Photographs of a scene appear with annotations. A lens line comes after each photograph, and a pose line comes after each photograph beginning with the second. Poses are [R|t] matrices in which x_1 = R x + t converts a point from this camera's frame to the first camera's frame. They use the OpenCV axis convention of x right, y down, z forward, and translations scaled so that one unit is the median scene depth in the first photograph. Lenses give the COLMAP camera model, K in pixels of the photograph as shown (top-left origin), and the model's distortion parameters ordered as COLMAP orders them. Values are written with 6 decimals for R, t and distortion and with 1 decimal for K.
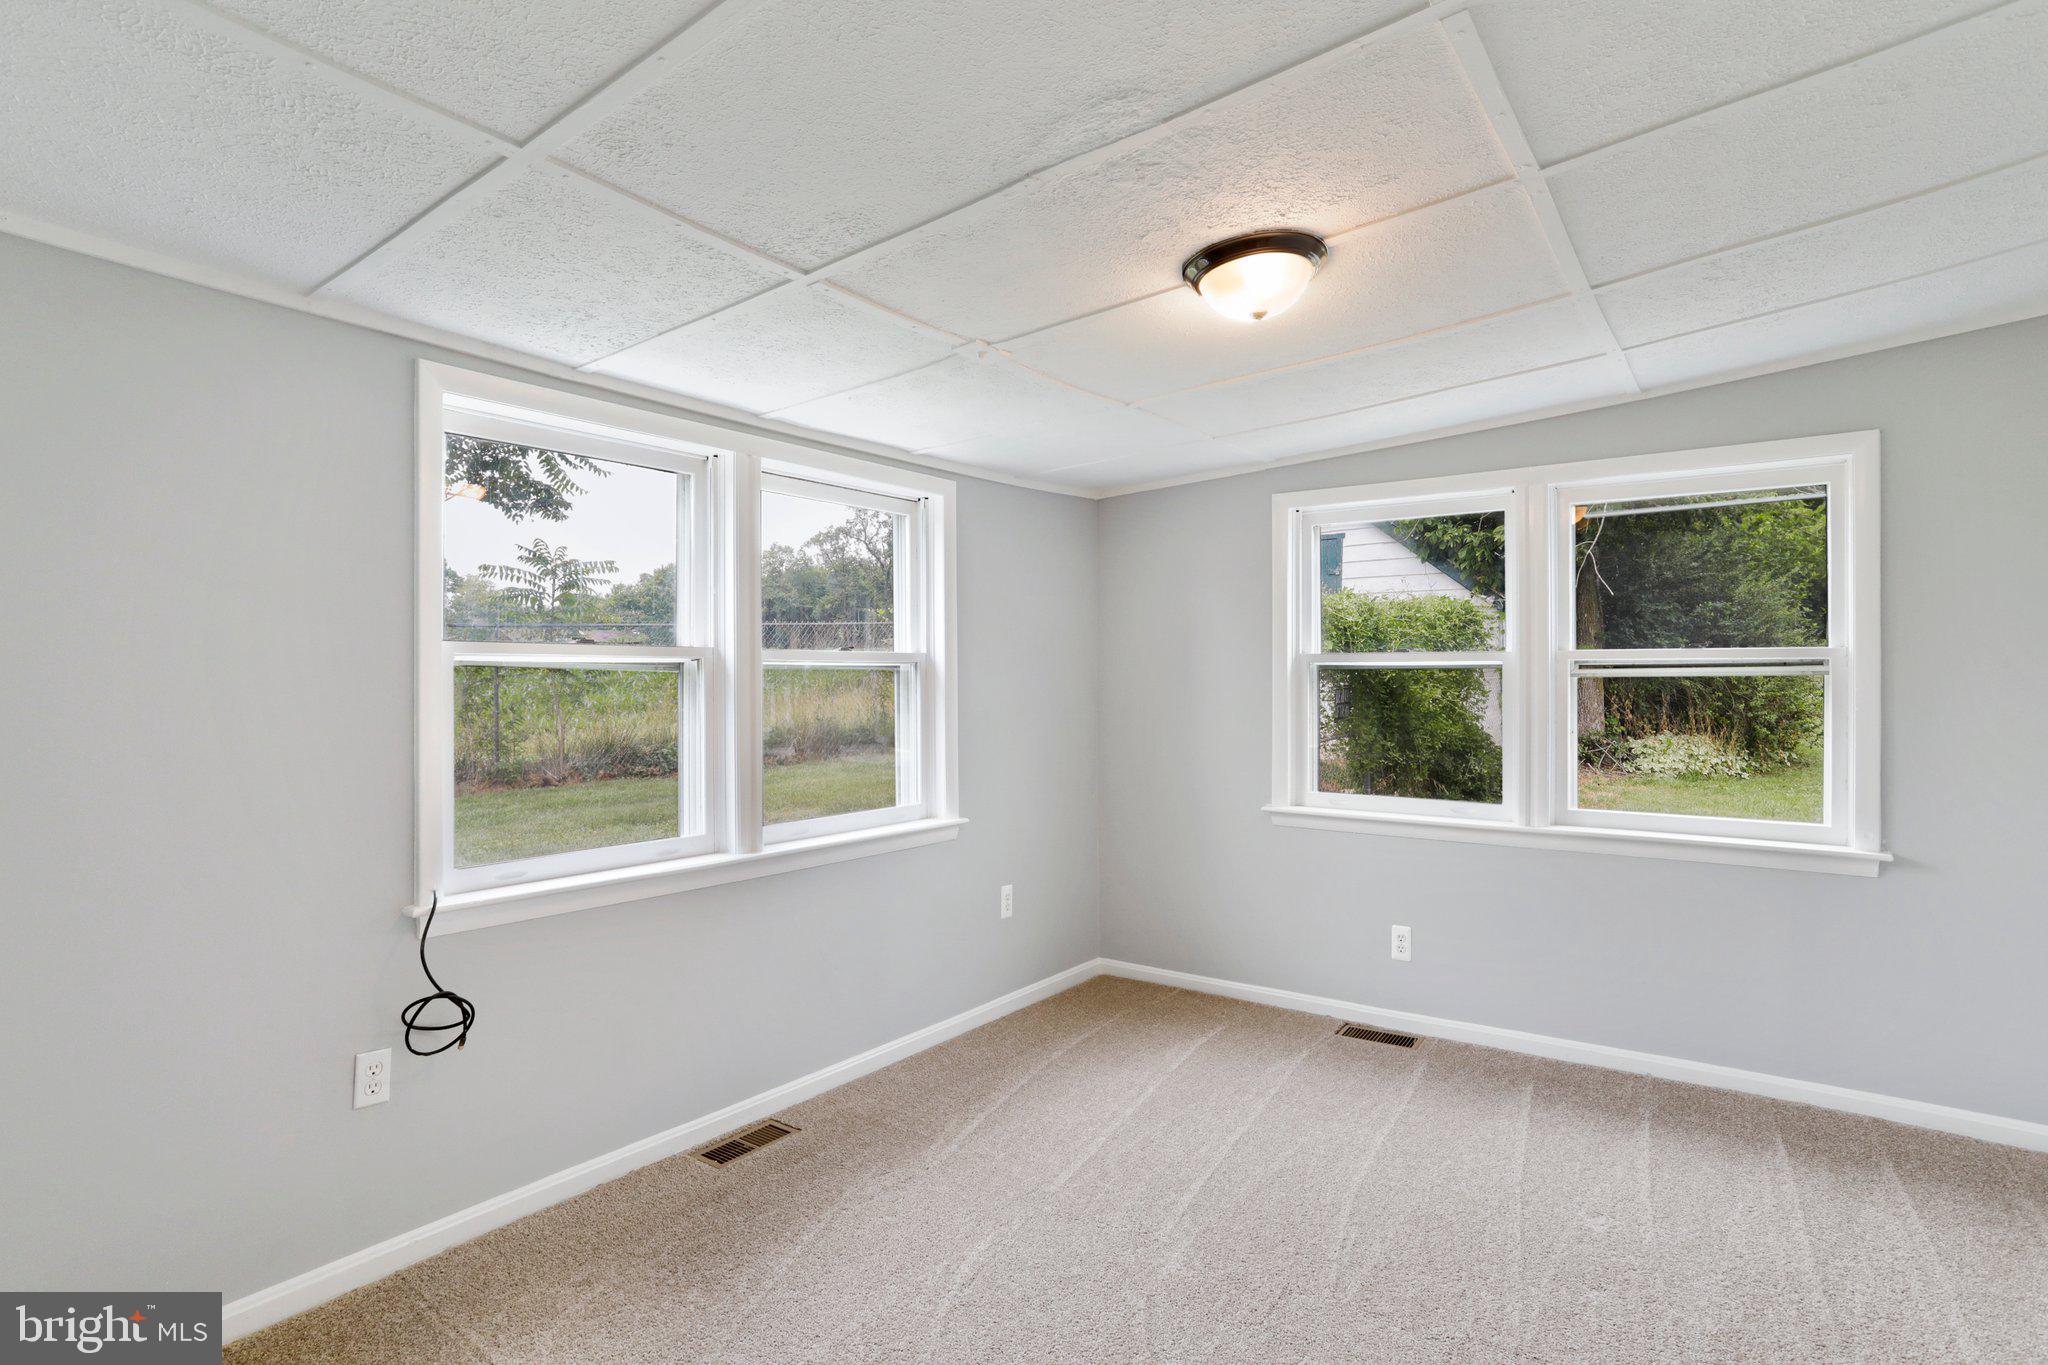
lens RADIAL K [[1054.0, 0, 1024.0], [0, 1054.0, 682.5], [0, 0, 1]] dist [-0.065847, 0.042615]
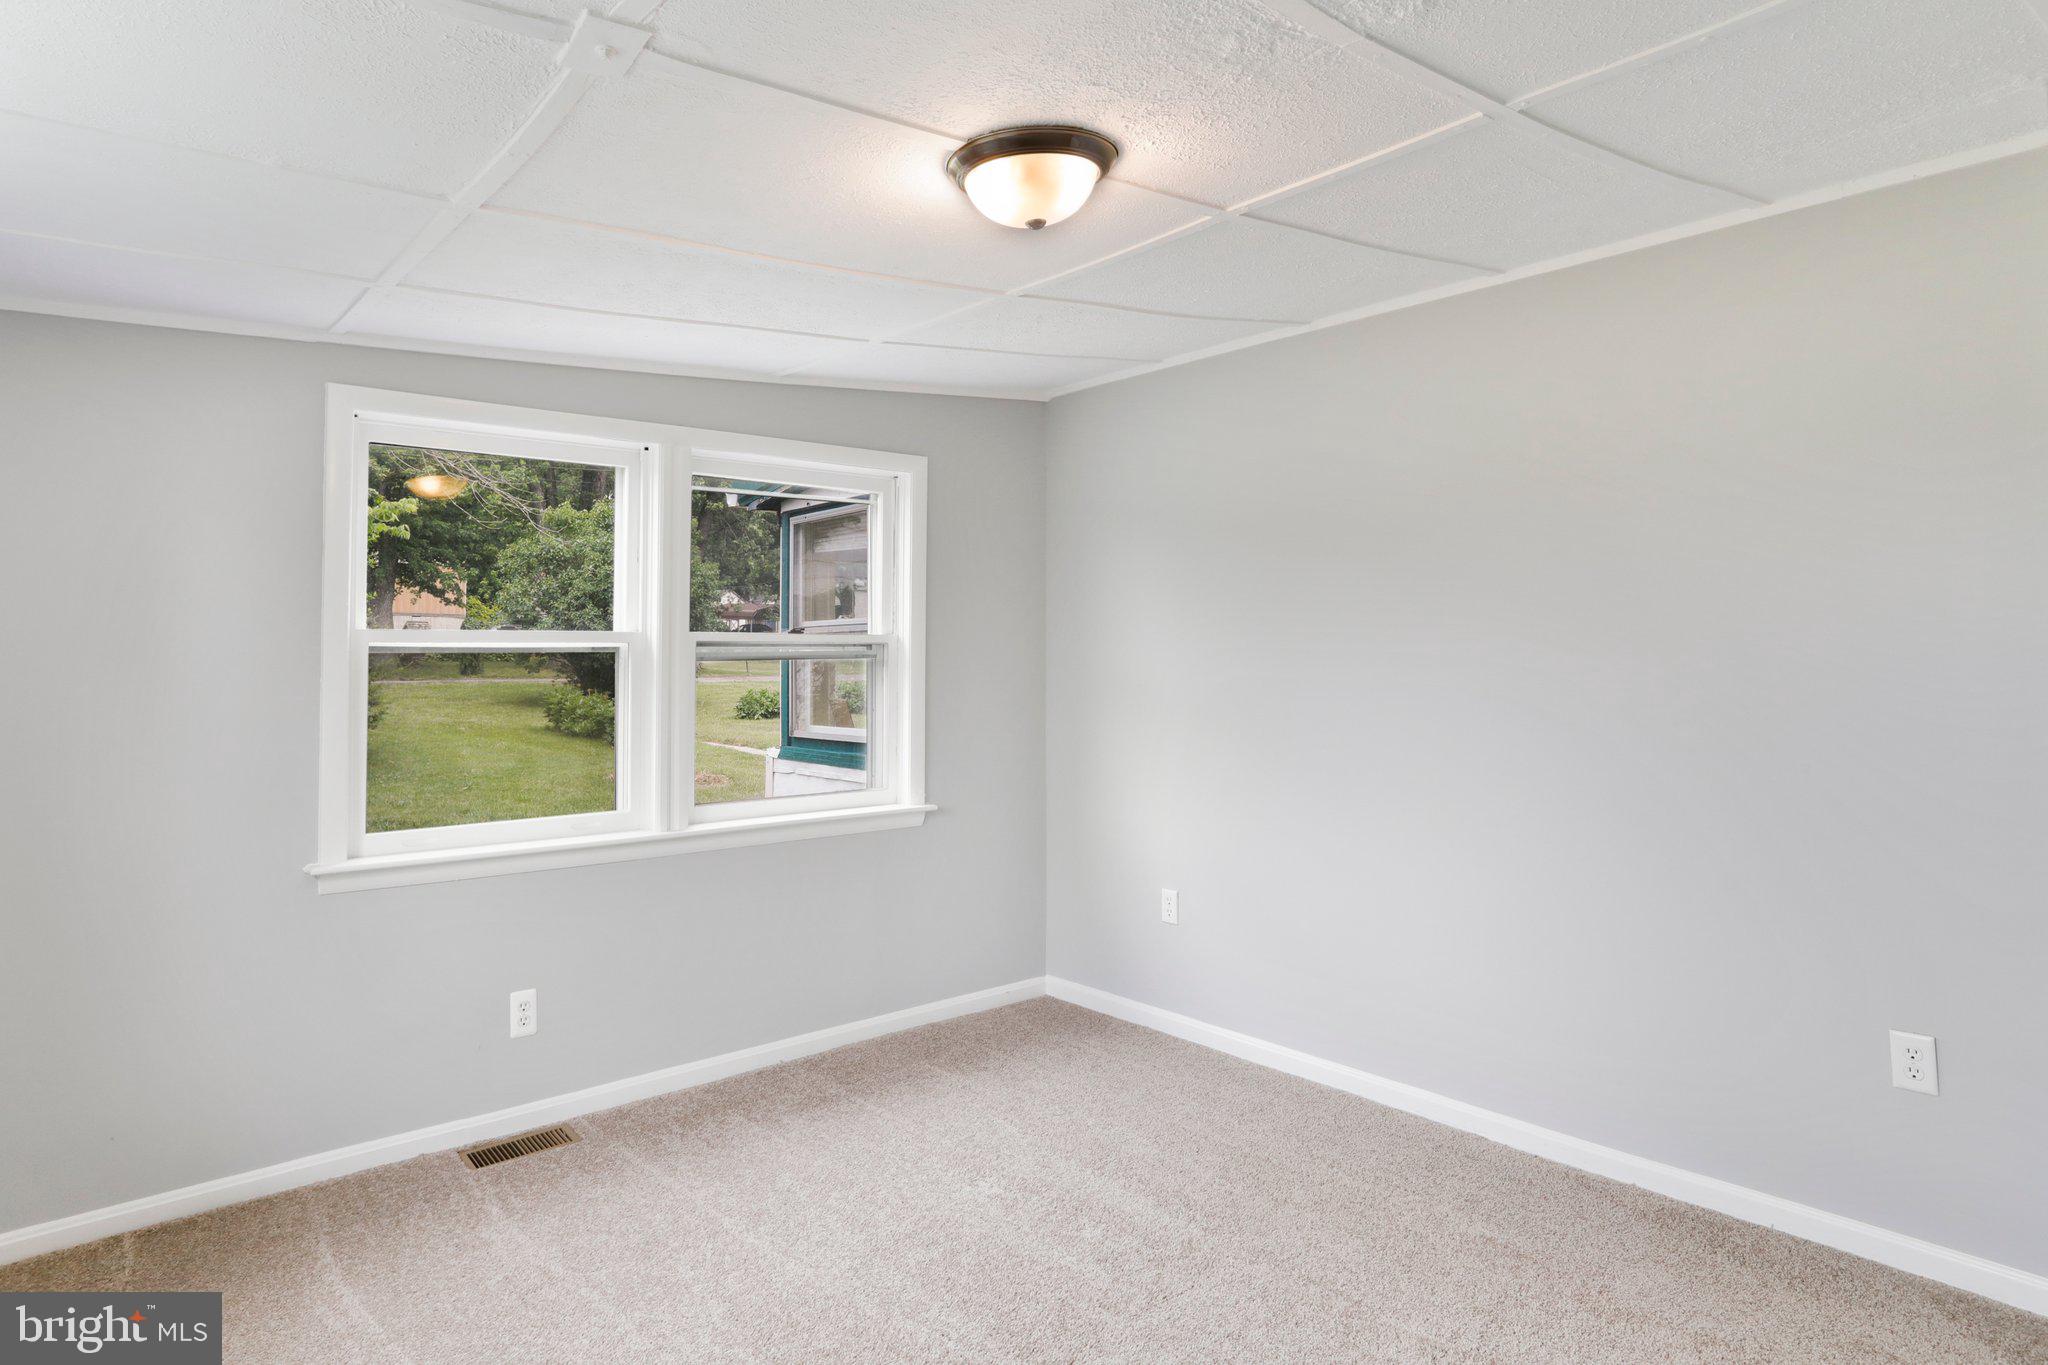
lens RADIAL K [[1181.3, 0, 1026.5], [0, 1181.3, 624.4], [0, 0, 1]] dist [0.000906, 0.000914]
pose [[0.229256, 0.019077, 0.973179, -0.420005], [0.003943, 0.999782, -0.020527, -0.015162], [-0.973358, 0.008544, 0.229131, 0.466771]]
